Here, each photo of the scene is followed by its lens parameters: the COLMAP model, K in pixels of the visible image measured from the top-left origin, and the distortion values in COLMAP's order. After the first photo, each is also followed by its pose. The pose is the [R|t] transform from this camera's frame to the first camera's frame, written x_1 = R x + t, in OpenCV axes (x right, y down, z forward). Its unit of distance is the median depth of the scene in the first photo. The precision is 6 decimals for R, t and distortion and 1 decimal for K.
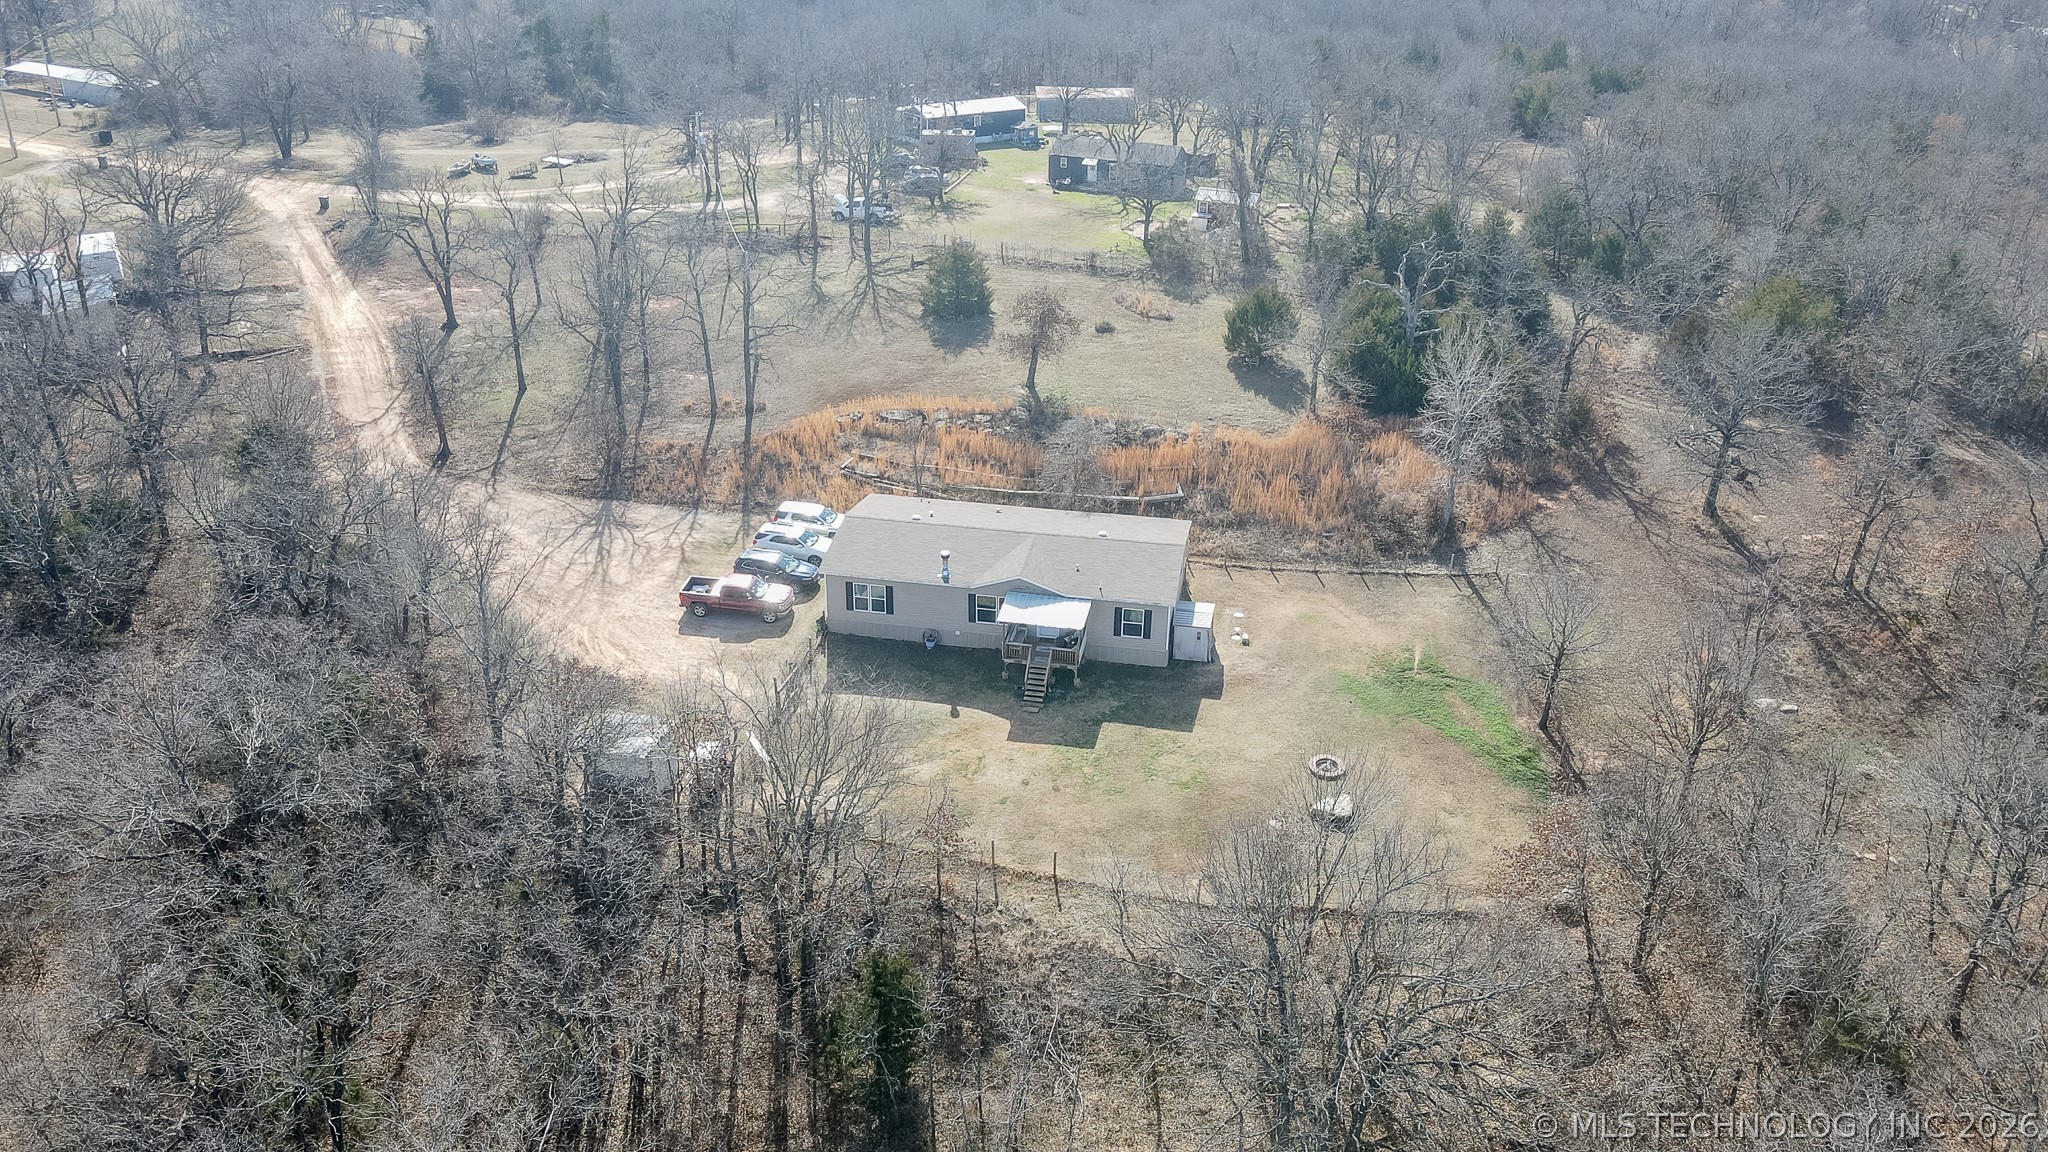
lens RADIAL K [[1508.3, 0, 1033.3], [0, 1508.3, 604.9], [0, 0, 1]] dist [-0.016492, 0.059499]
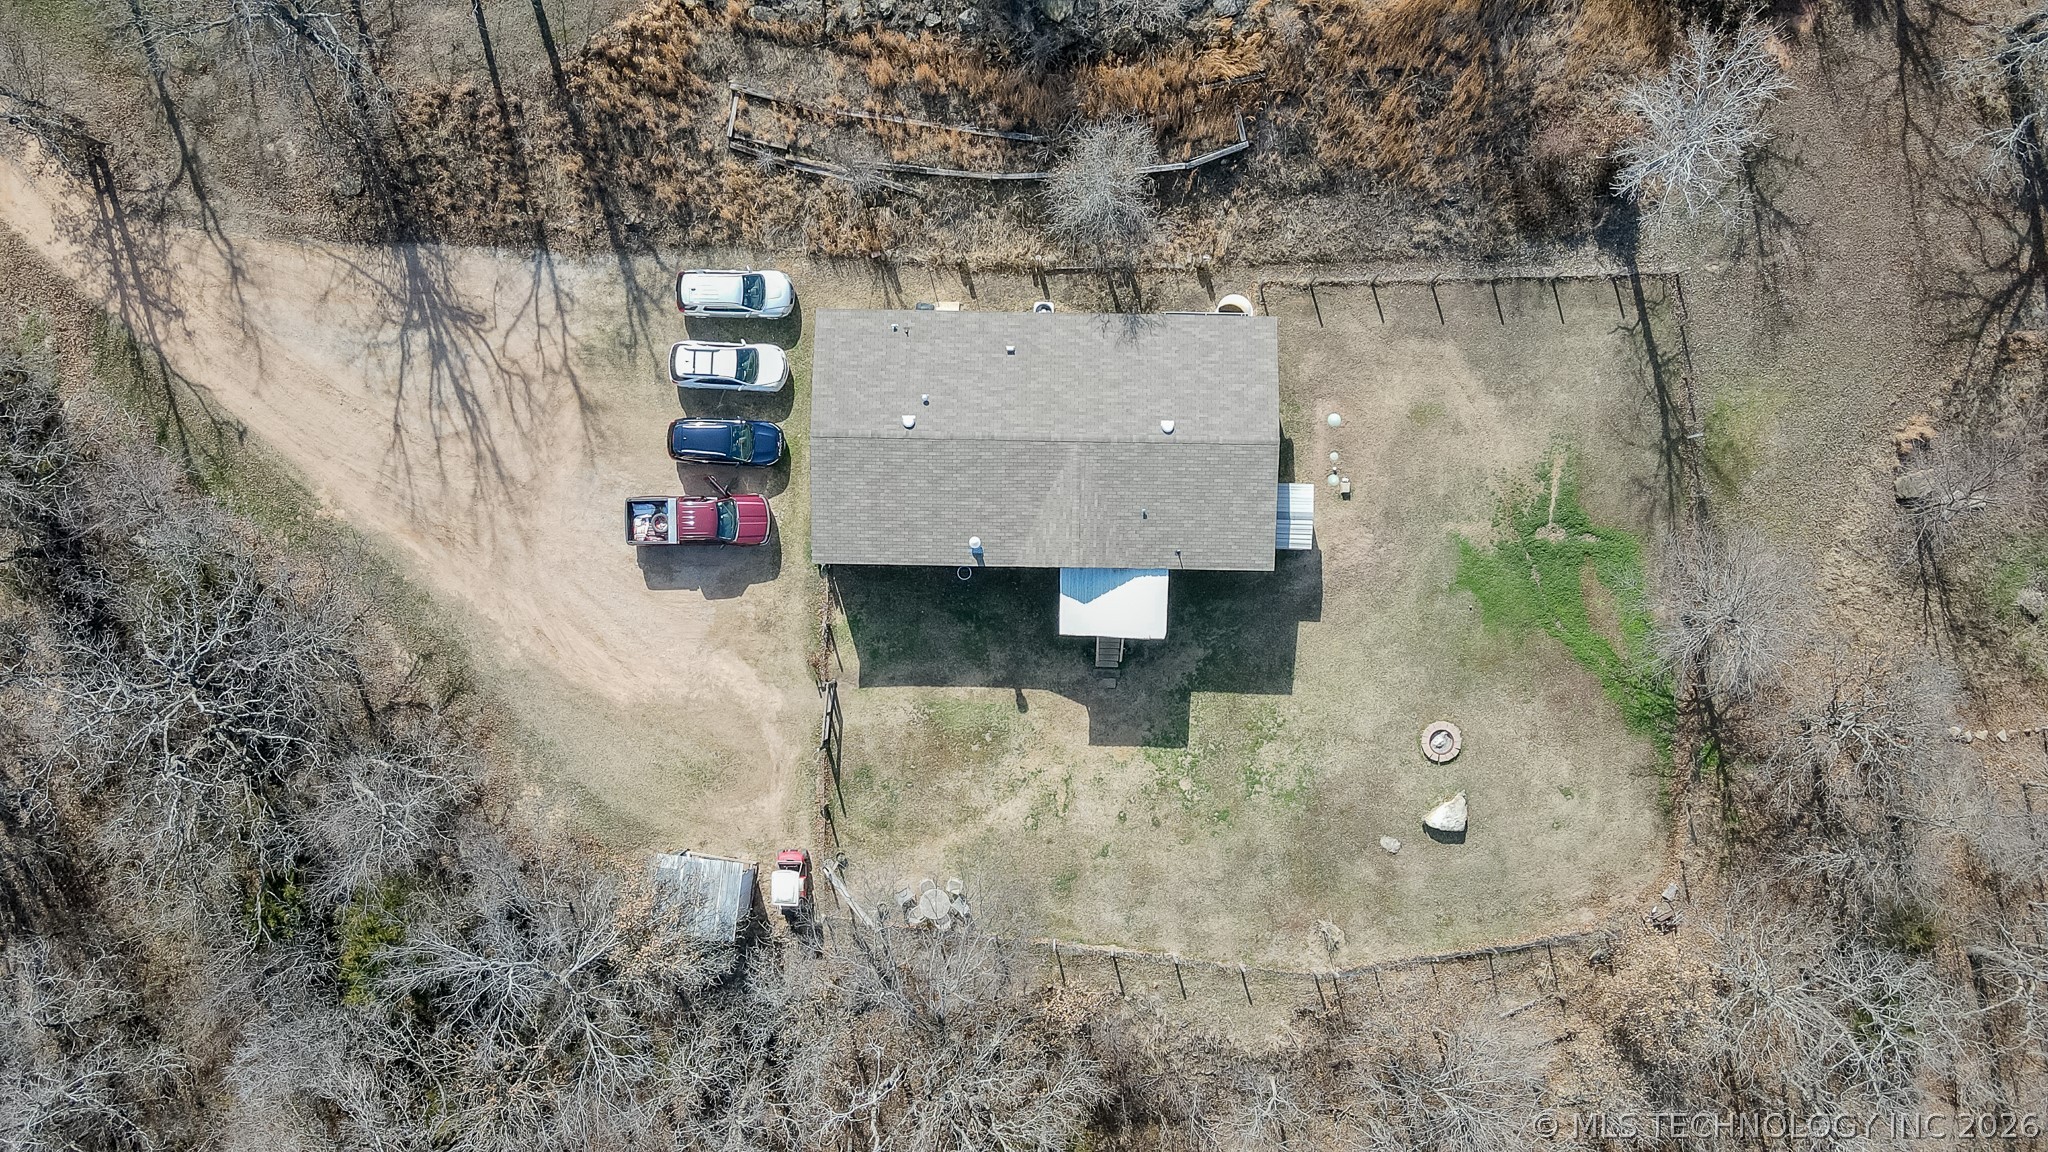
lens RADIAL K [[1503.5, 0, 1031.4], [0, 1503.5, 597.9], [0, 0, 1]] dist [0.009494, 0.006861]
pose [[0.987407, -0.157902, -0.009677, -0.022981], [0.083713, 0.469622, 0.878890, -0.584564], [-0.134234, -0.868632, 0.476927, 0.513047]]
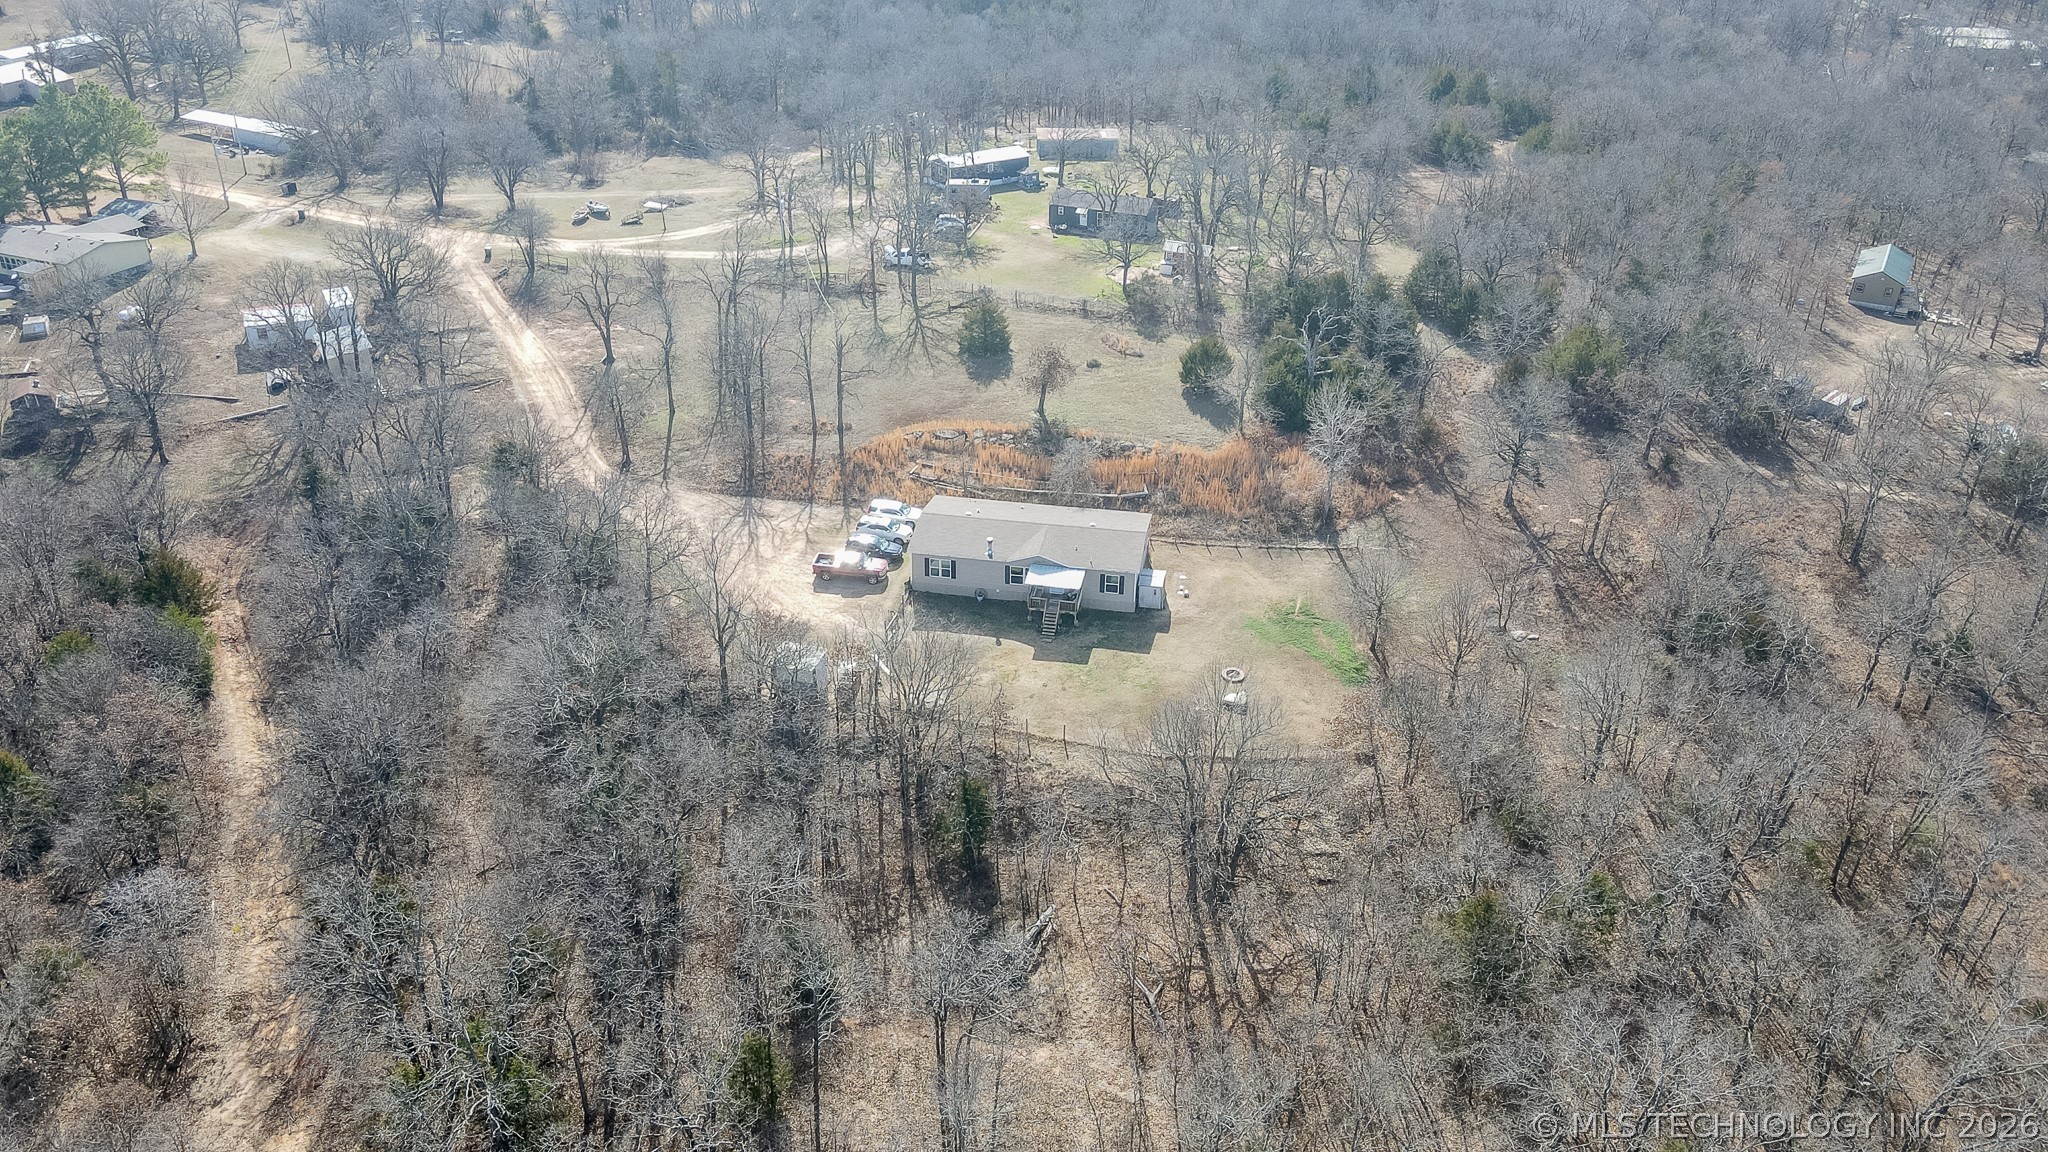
lens RADIAL K [[1503.5, 0, 1031.4], [0, 1503.5, 597.9], [0, 0, 1]] dist [0.009494, 0.006861]
pose [[0.999975, -0.005222, 0.004678, -0.020026], [0.005040, 0.999265, 0.037999, -0.027475], [-0.004873, -0.037974, 0.999267, -0.451049]]
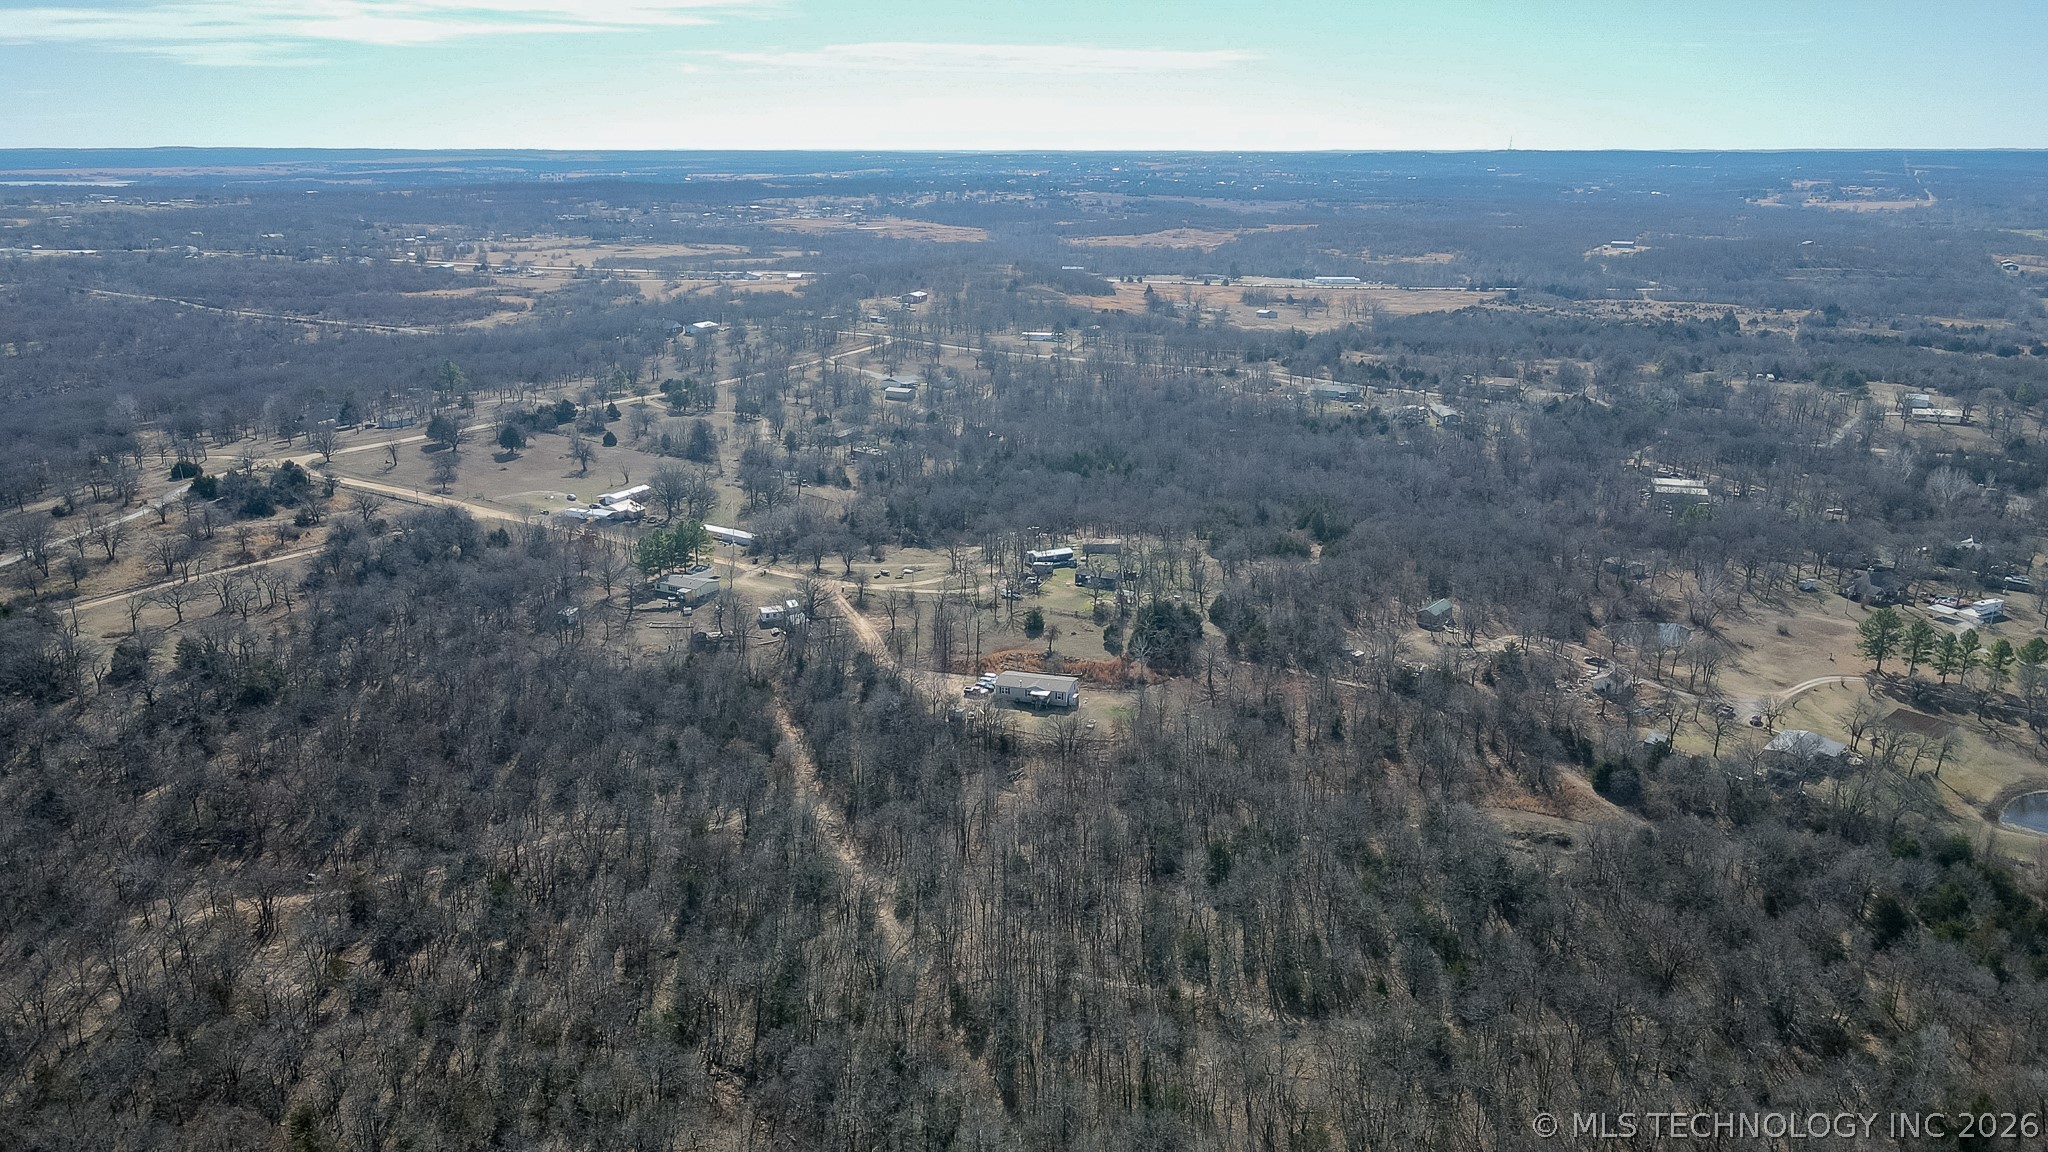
lens RADIAL K [[1503.5, 0, 1031.4], [0, 1503.5, 597.9], [0, 0, 1]] dist [0.009494, 0.006861]
pose [[0.993601, 0.018931, -0.111346, 0.417512], [-0.040010, 0.980919, -0.190254, 0.512696], [0.105620, 0.193492, 0.975400, -3.083447]]
